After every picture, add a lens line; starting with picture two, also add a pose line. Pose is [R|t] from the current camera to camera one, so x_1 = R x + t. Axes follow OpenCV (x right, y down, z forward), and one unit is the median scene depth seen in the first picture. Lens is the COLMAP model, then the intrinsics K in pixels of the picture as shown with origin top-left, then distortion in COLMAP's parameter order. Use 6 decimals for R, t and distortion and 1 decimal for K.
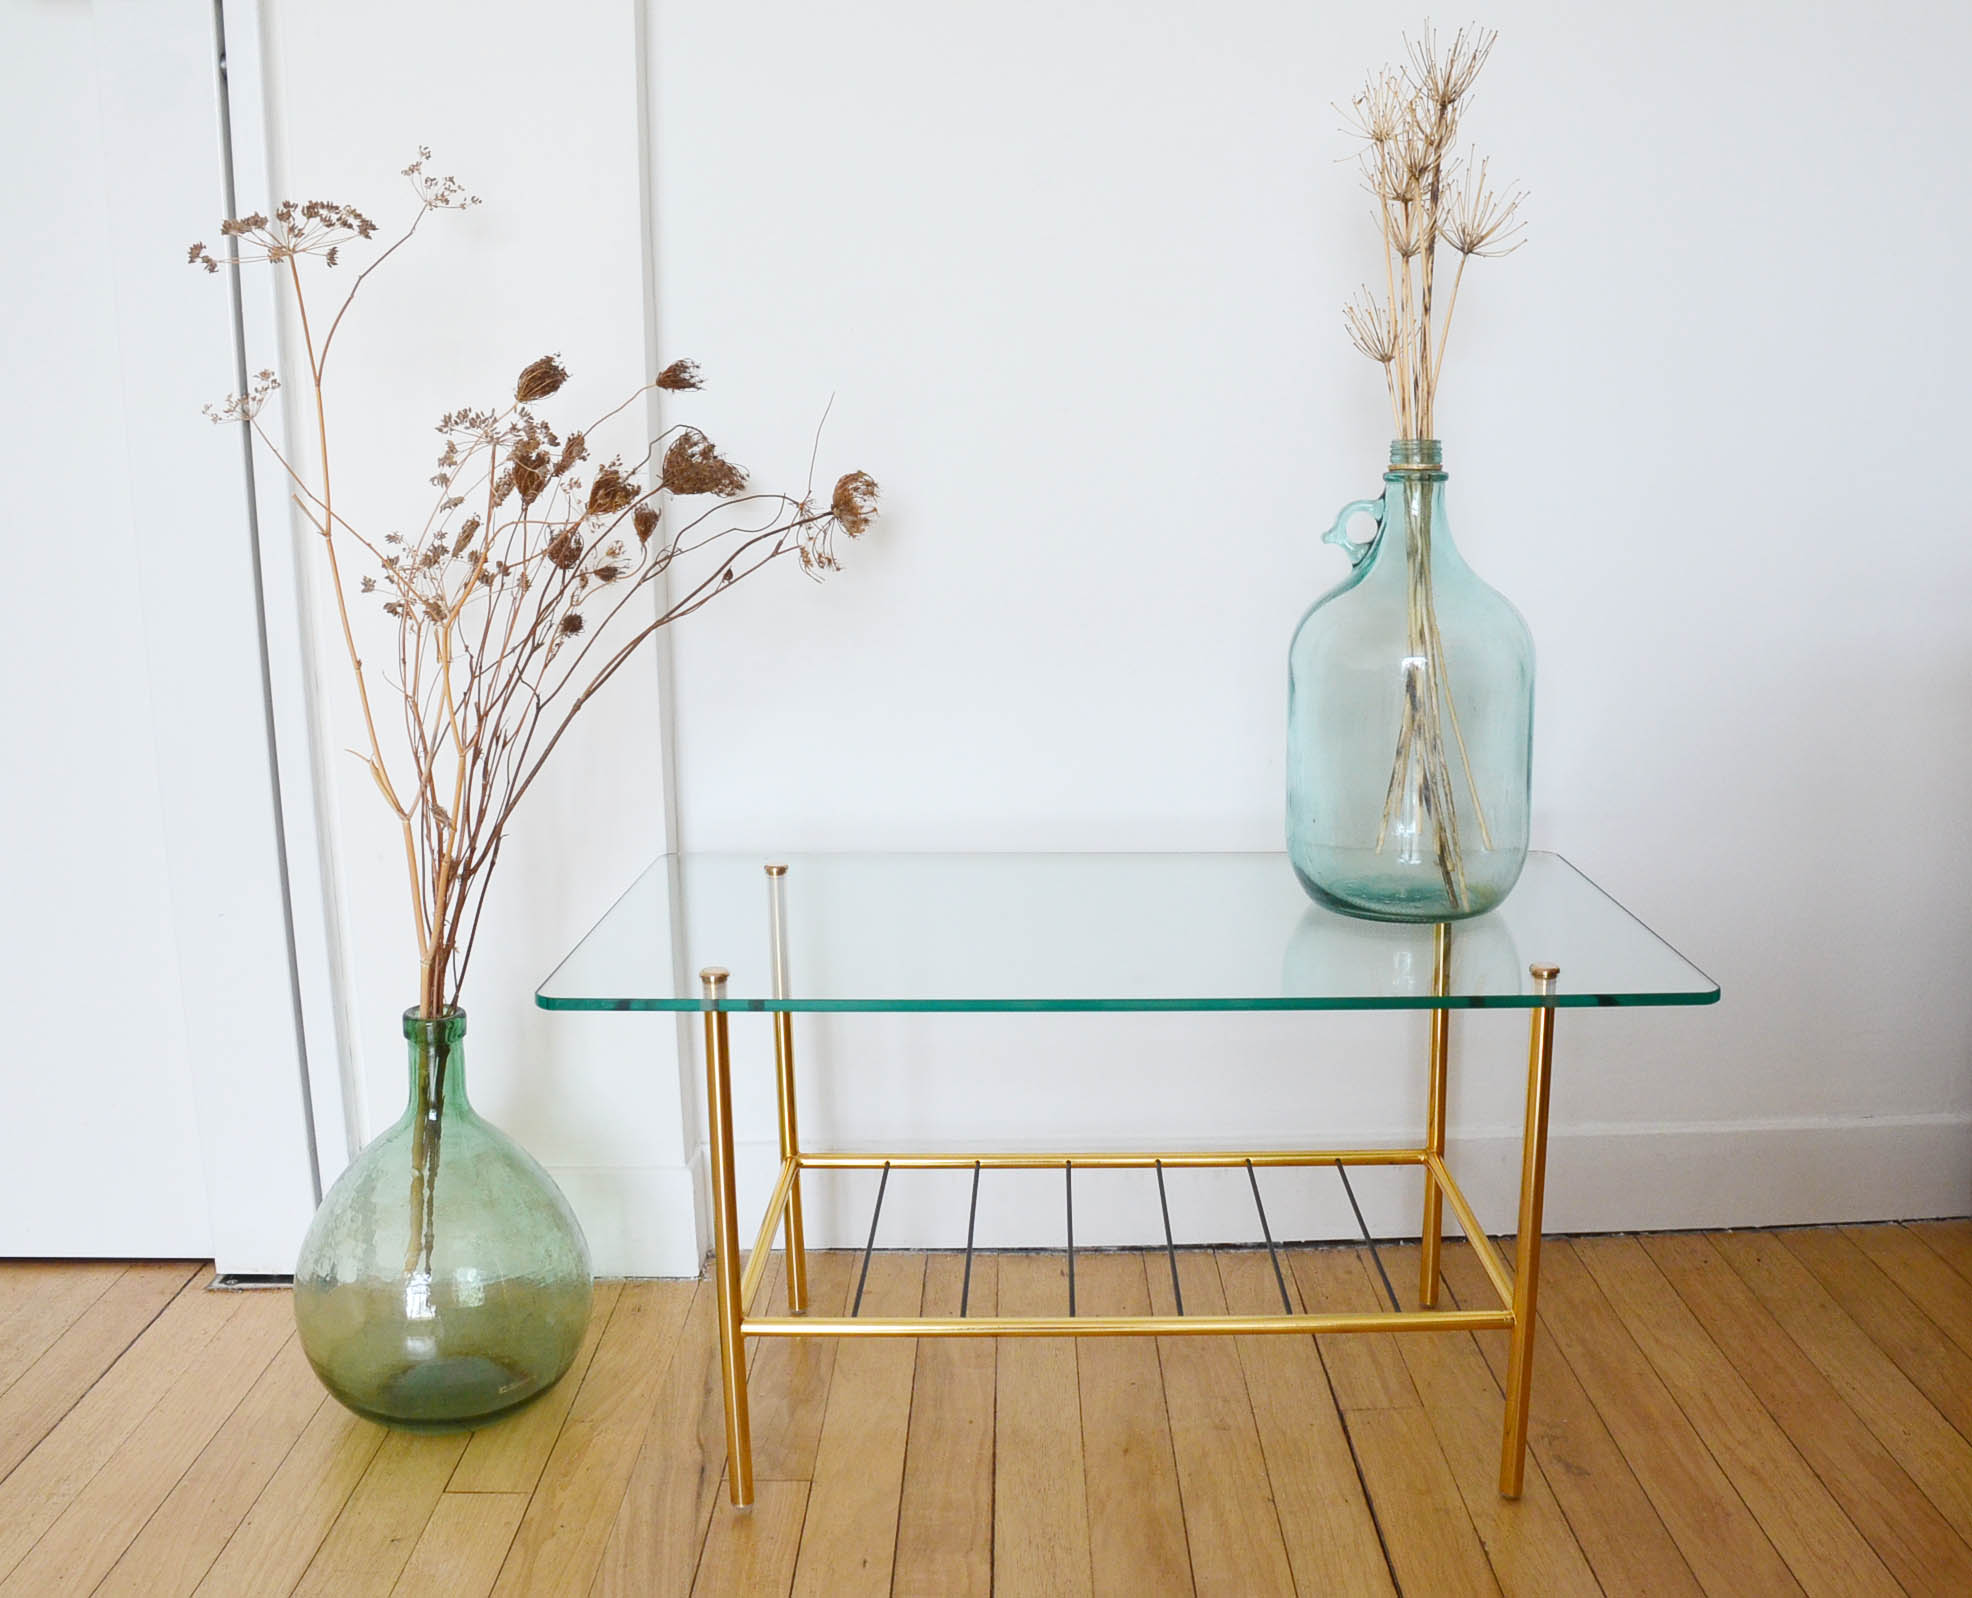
lens RADIAL K [[1853.4, 0, 1050.8], [0, 1853.4, 797.7], [0, 0, 1]] dist [-0.165463, 0.103428]
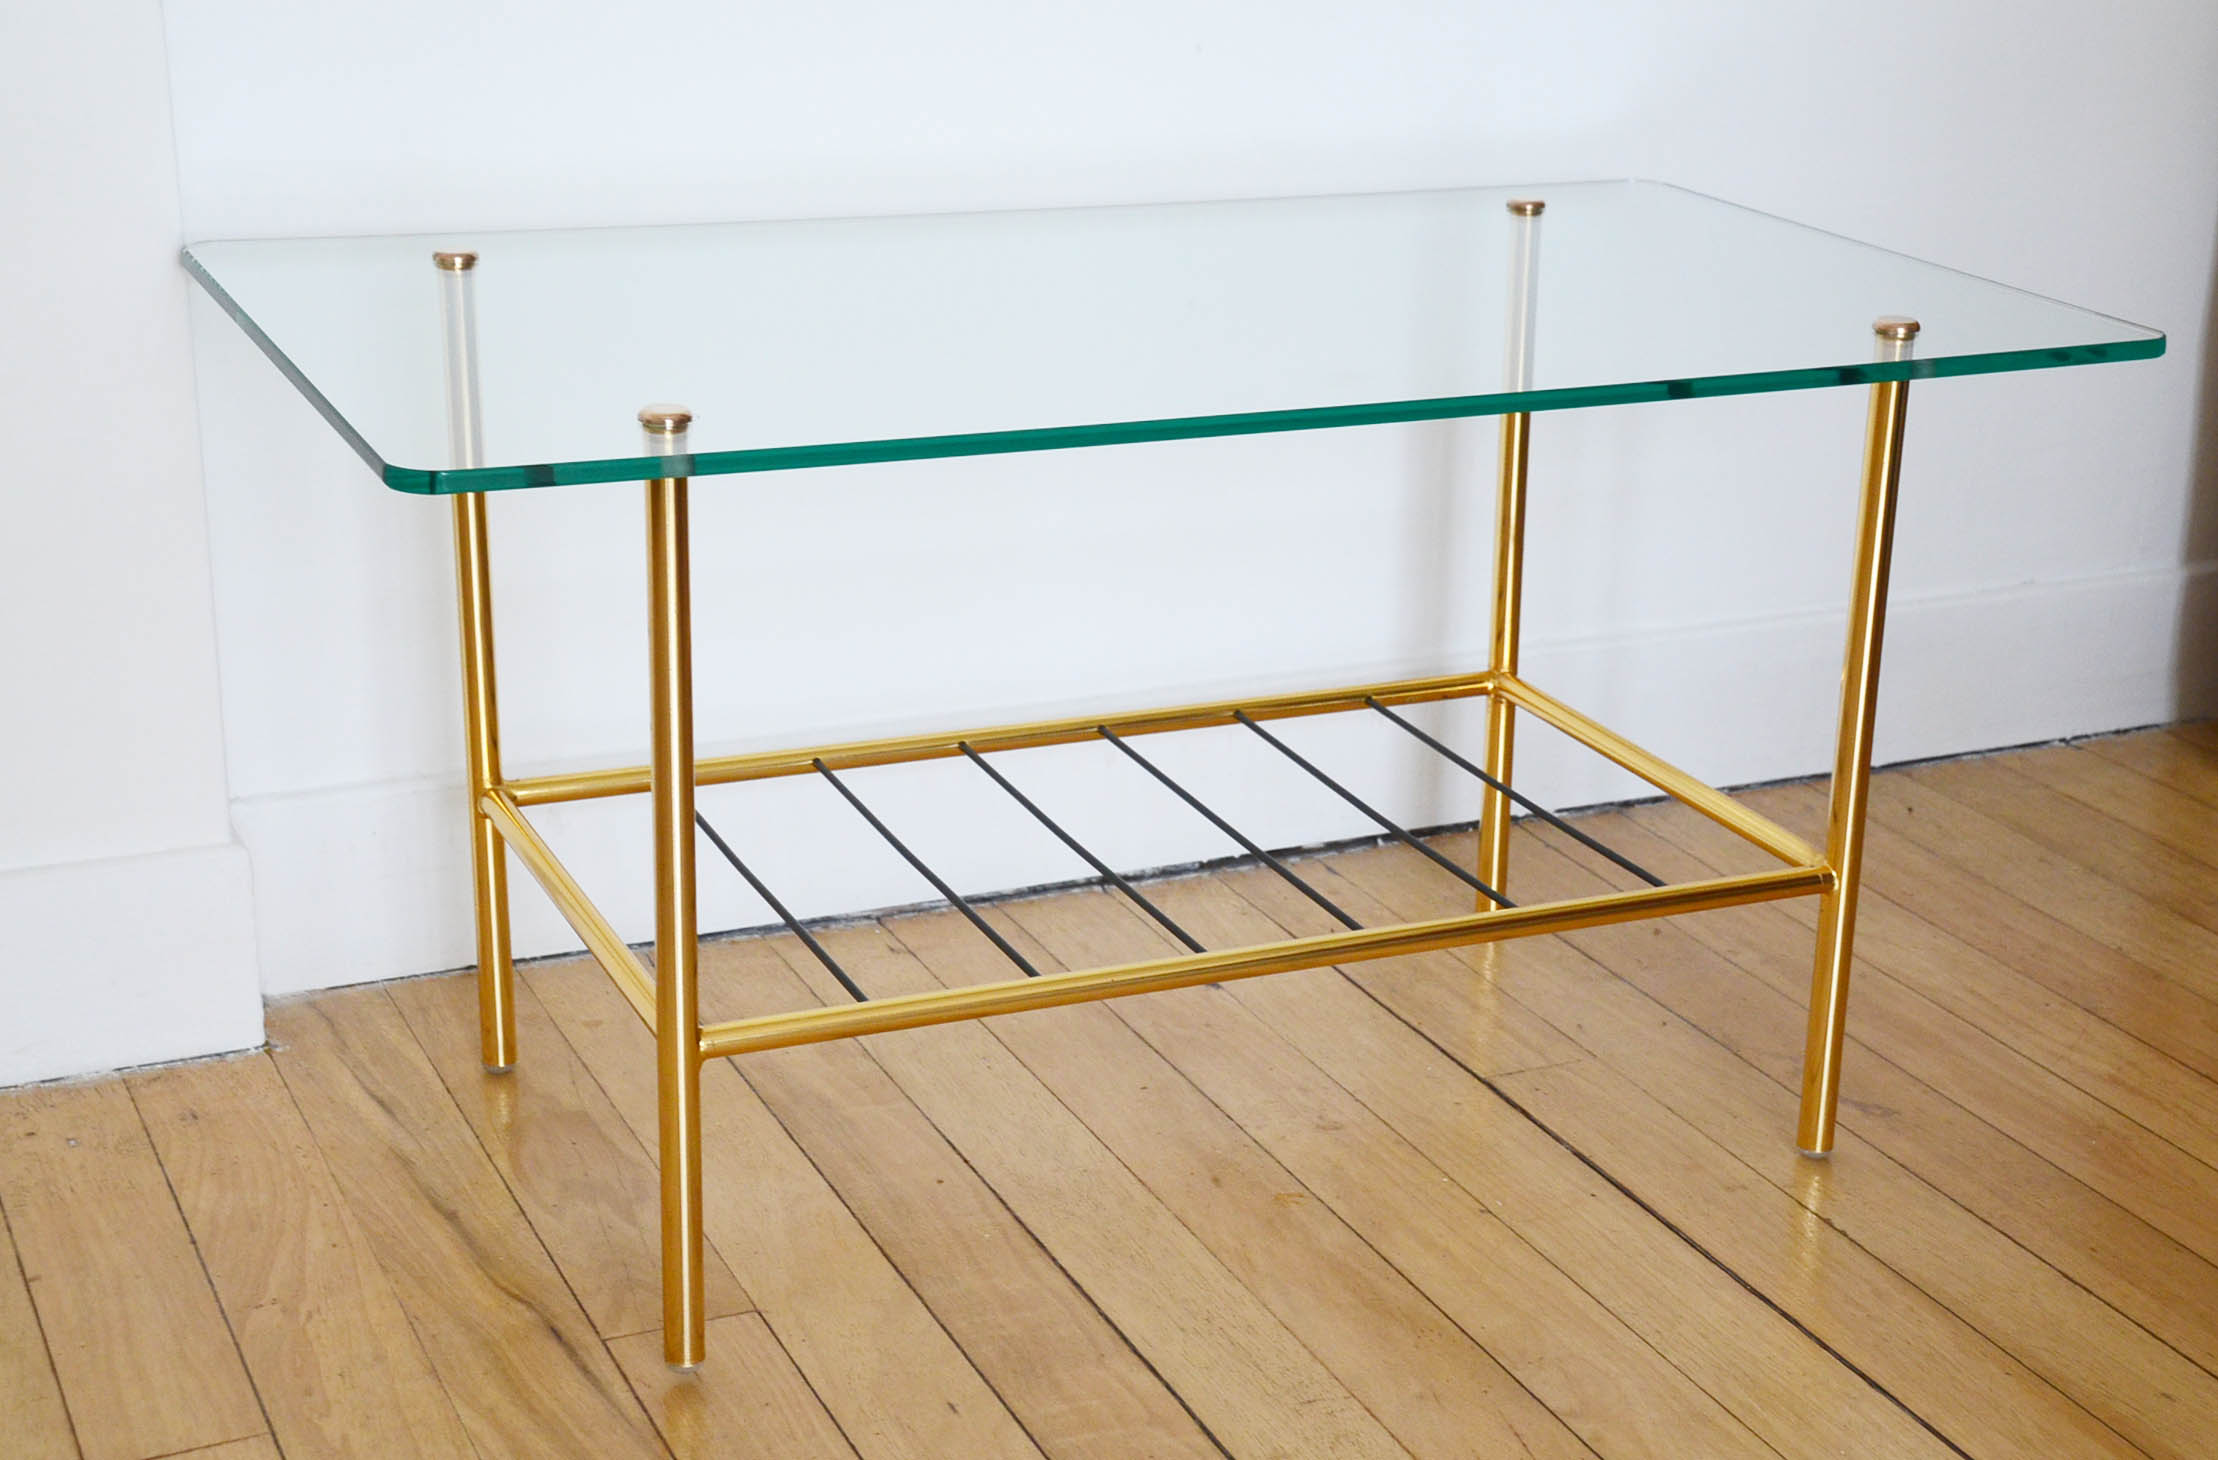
lens RADIAL K [[3404.7, 0, 1150.4], [0, 3404.7, 736.5], [0, 0, 1]] dist [0.011991, 1.311766]
pose [[0.914051, -0.100281, 0.393007, -0.426824], [0.041254, 0.986915, 0.155877, 0.033030], [-0.403496, -0.126266, 0.906227, -0.012174]]
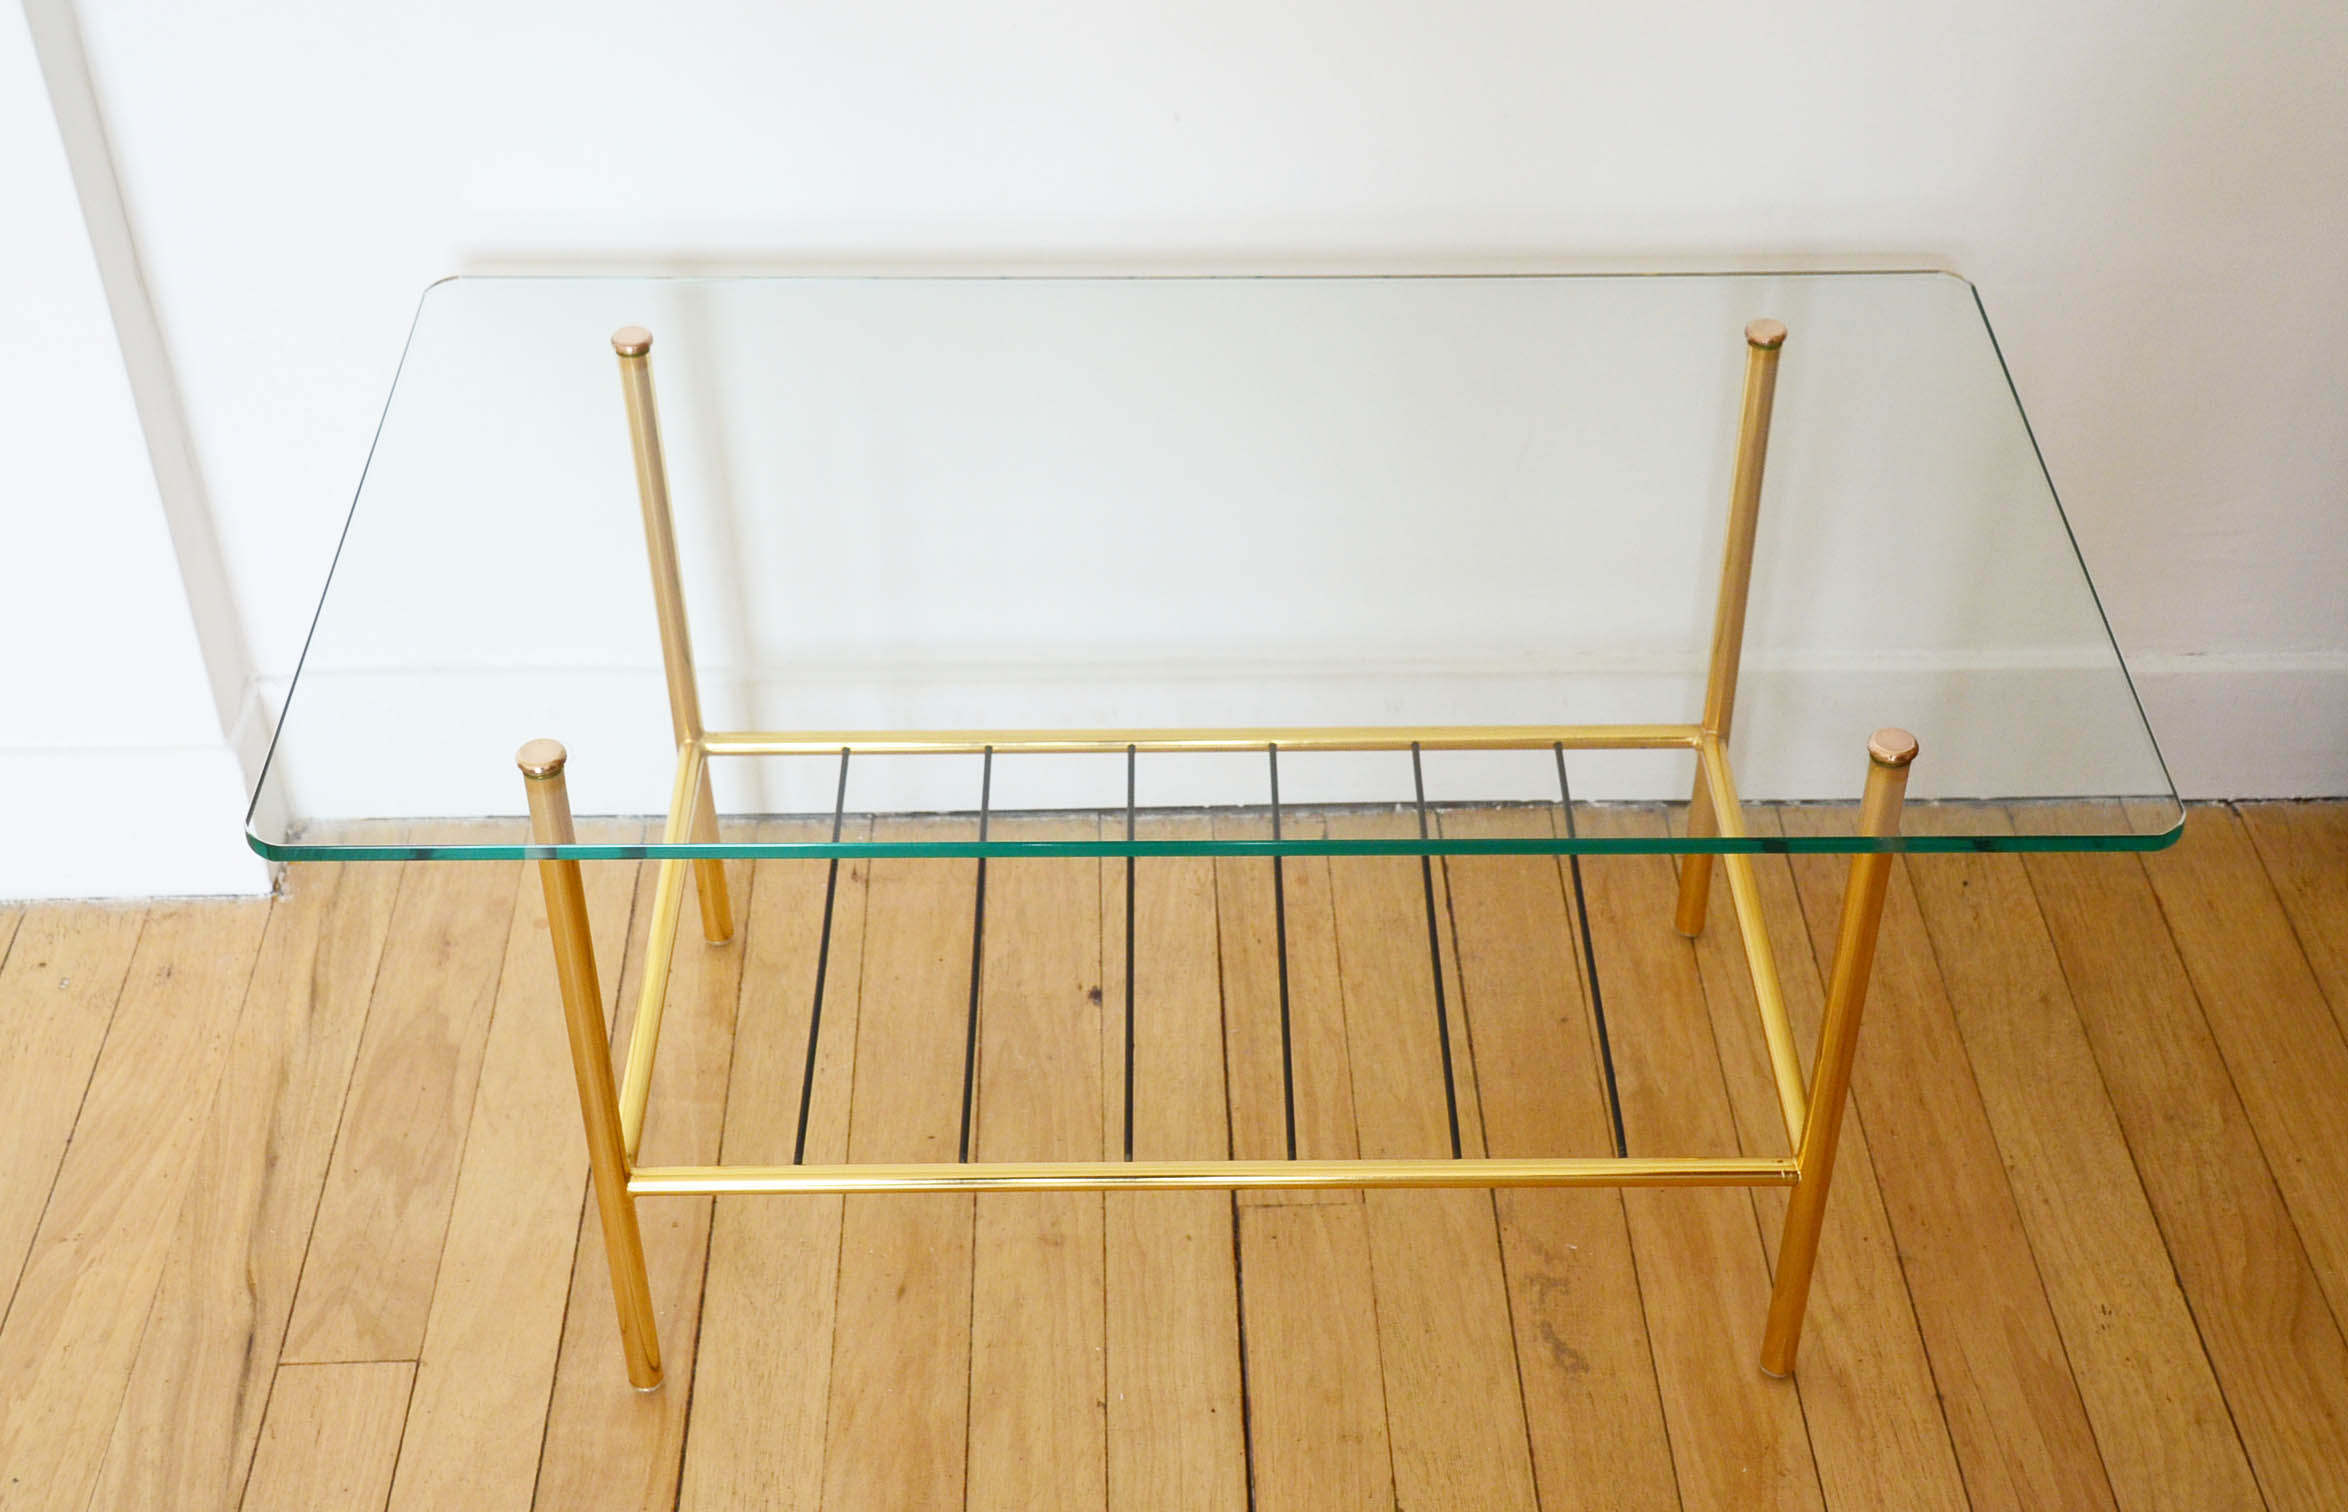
lens RADIAL K [[2977.2, 0, 1174.0], [0, 2977.2, 756.0], [0, 0, 1]] dist [0.068058, 0.310713]
pose [[0.999887, 0.003484, 0.014613, 0.128502], [-0.010182, 0.872402, 0.488683, -0.359418], [-0.011046, -0.488777, 0.872339, 0.141675]]
